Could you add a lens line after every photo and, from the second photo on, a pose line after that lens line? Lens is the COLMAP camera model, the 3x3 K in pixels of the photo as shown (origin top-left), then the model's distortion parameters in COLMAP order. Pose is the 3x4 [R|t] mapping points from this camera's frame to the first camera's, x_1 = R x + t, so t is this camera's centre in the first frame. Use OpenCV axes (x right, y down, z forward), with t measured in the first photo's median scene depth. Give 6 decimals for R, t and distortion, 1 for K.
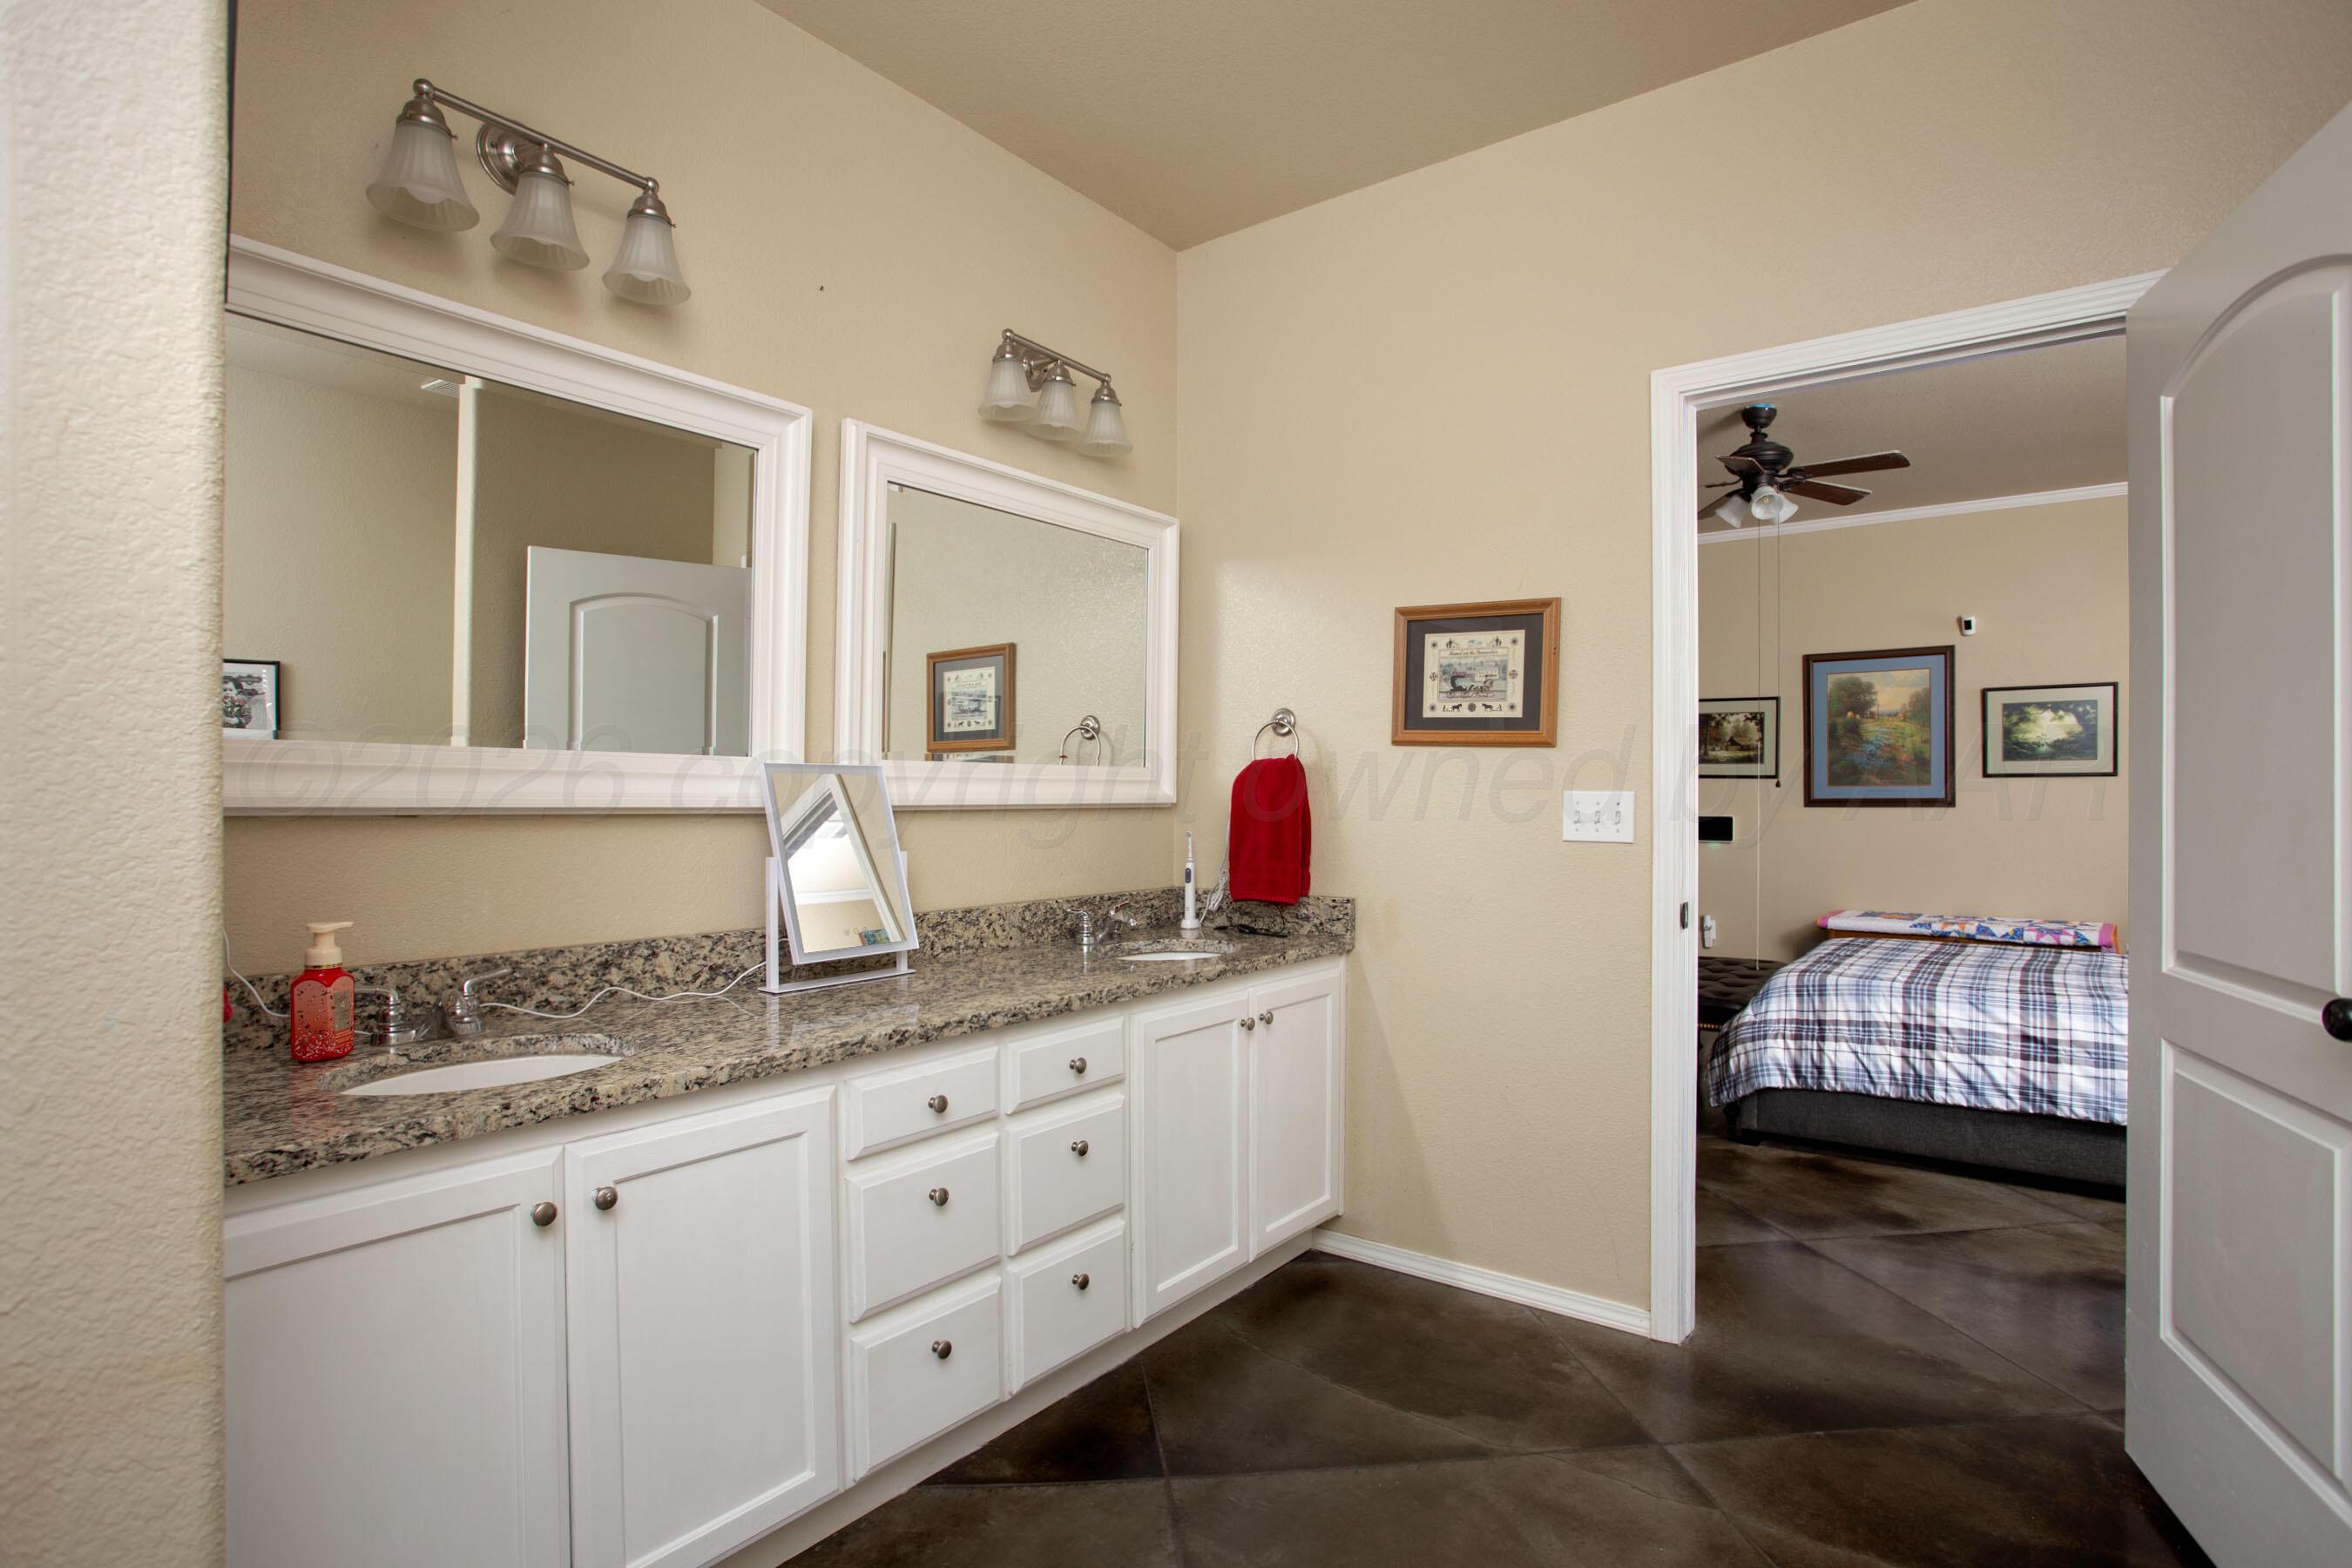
lens RADIAL K [[1195.0, 0, 1159.5], [0, 1195.0, 794.9], [0, 0, 1]] dist [0.002552, 0.005722]
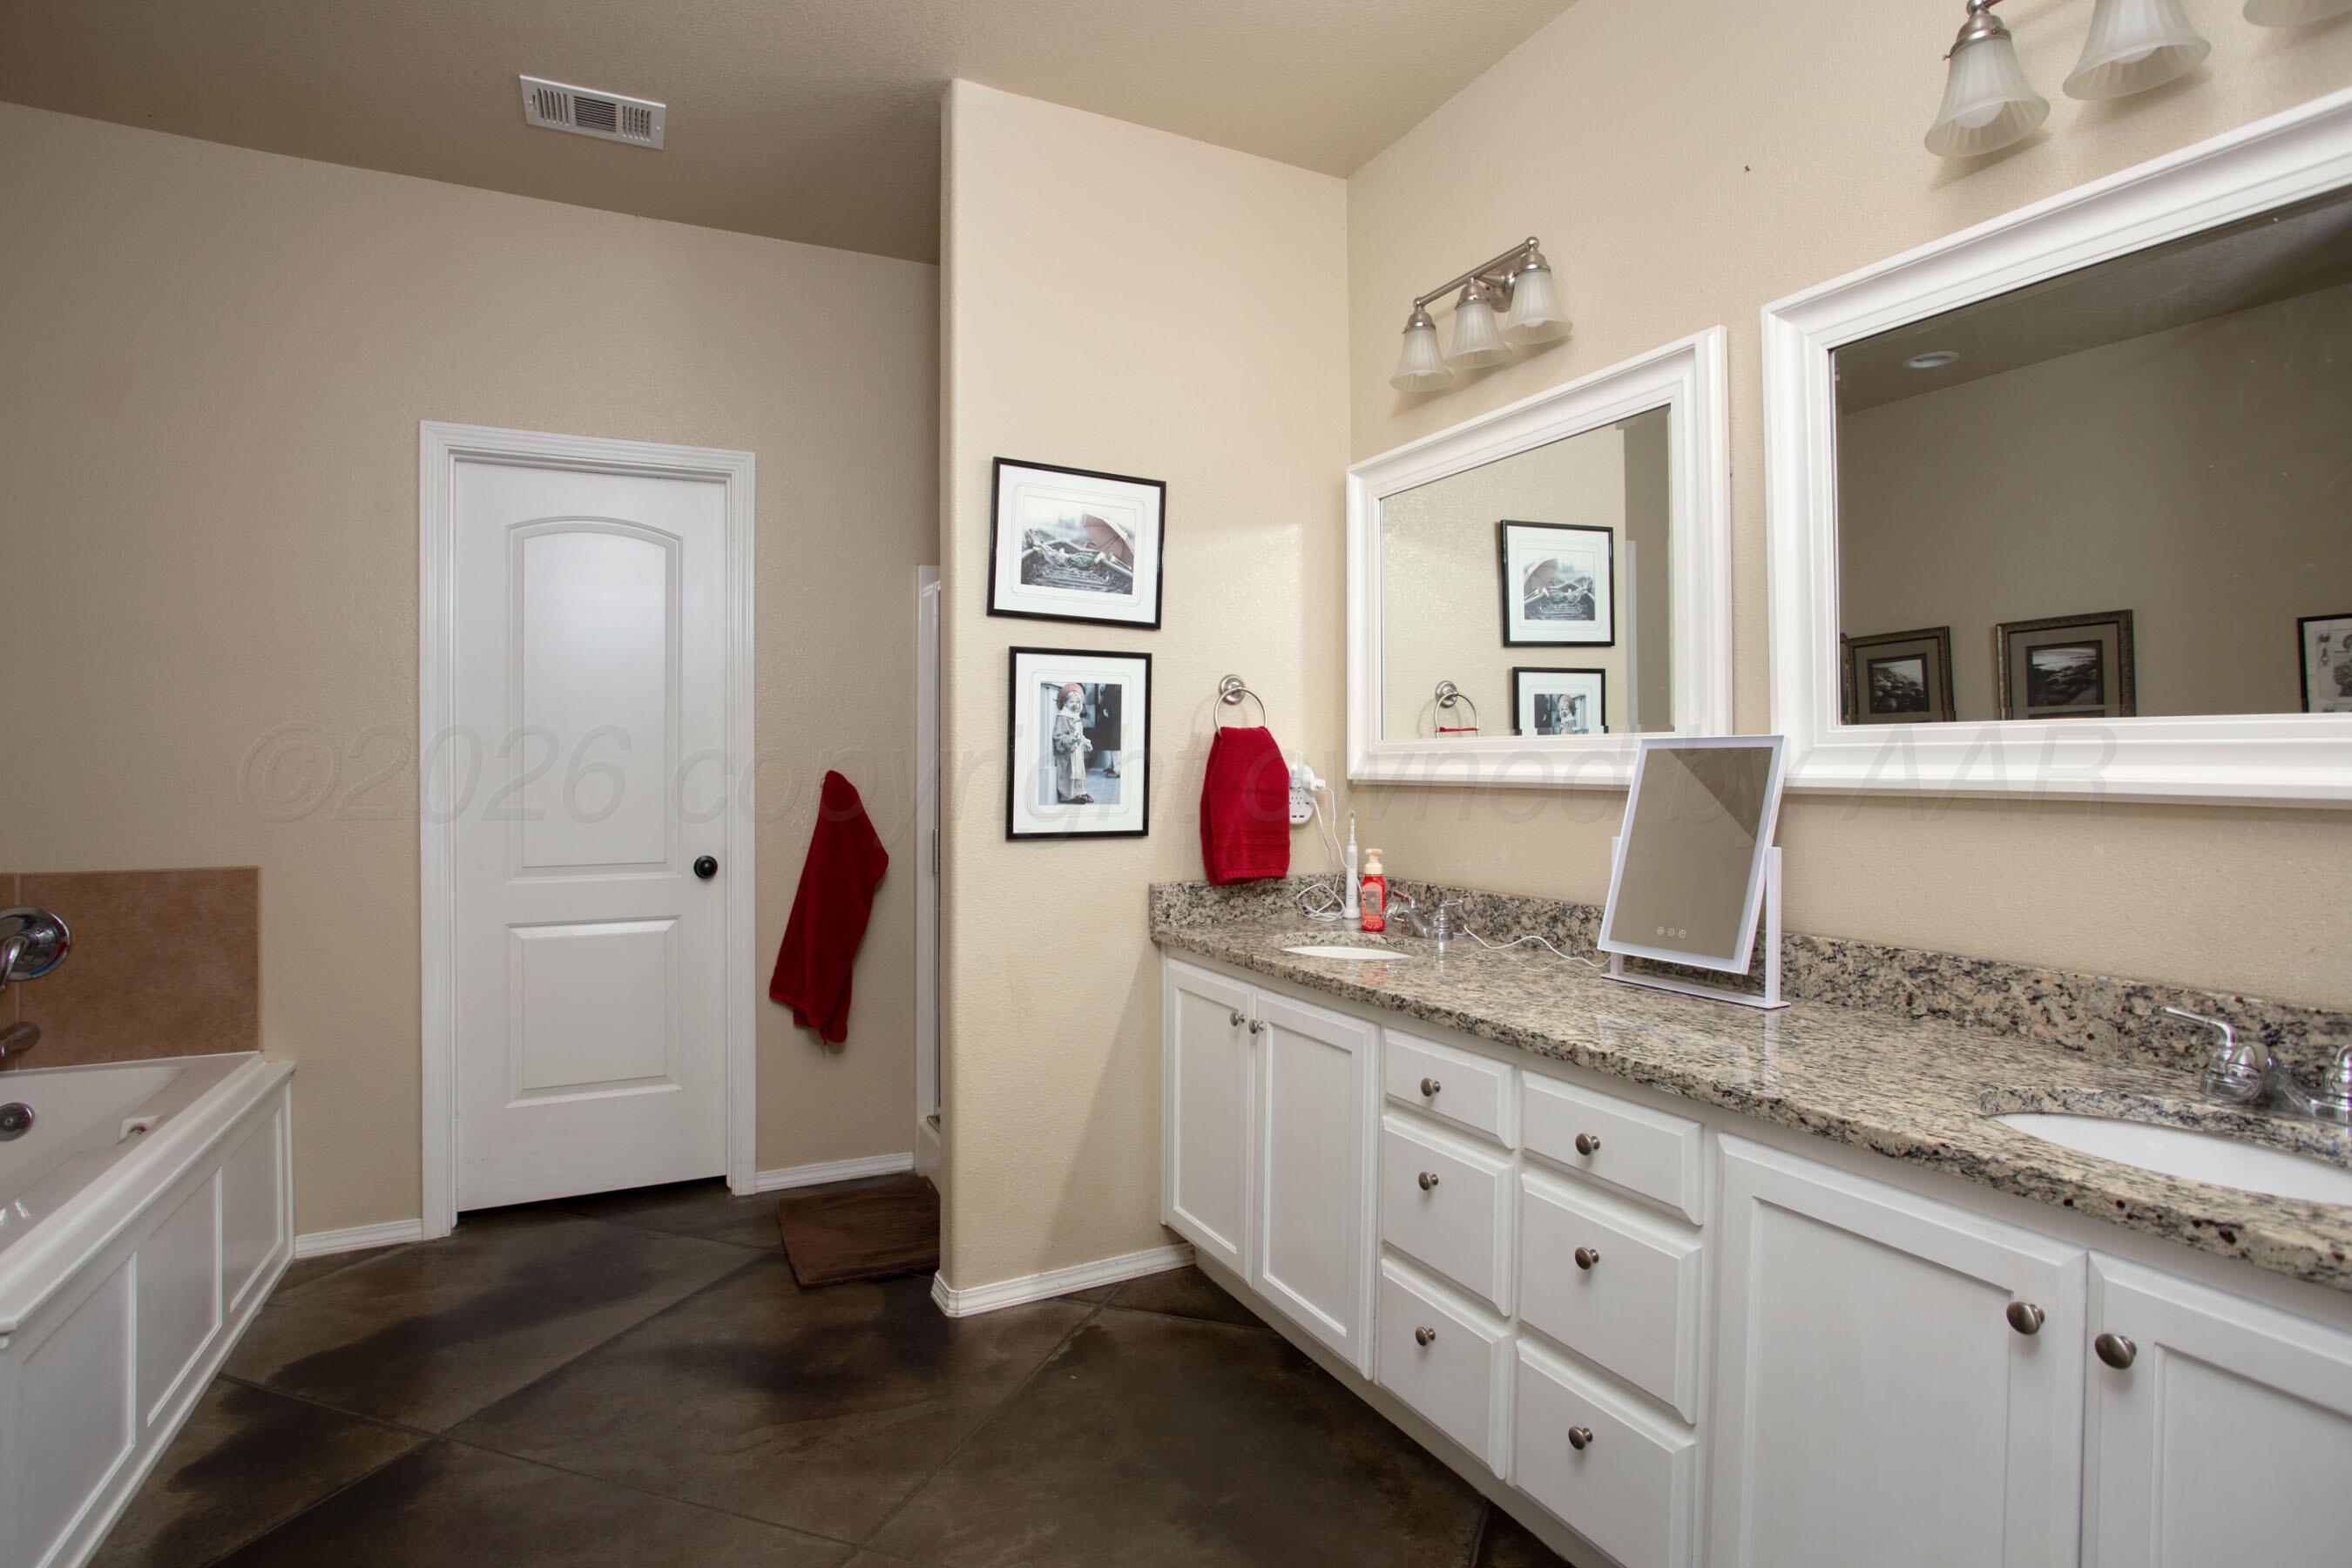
lens RADIAL K [[1195.0, 0, 1161.6], [0, 1195.0, 761.7], [0, 0, 1]] dist [0.002552, 0.005722]
pose [[-0.437084, -0.006198, -0.899399, 0.758901], [0.001291, 0.999971, -0.007519, -0.003398], [0.899420, -0.004448, -0.437063, 1.165966]]
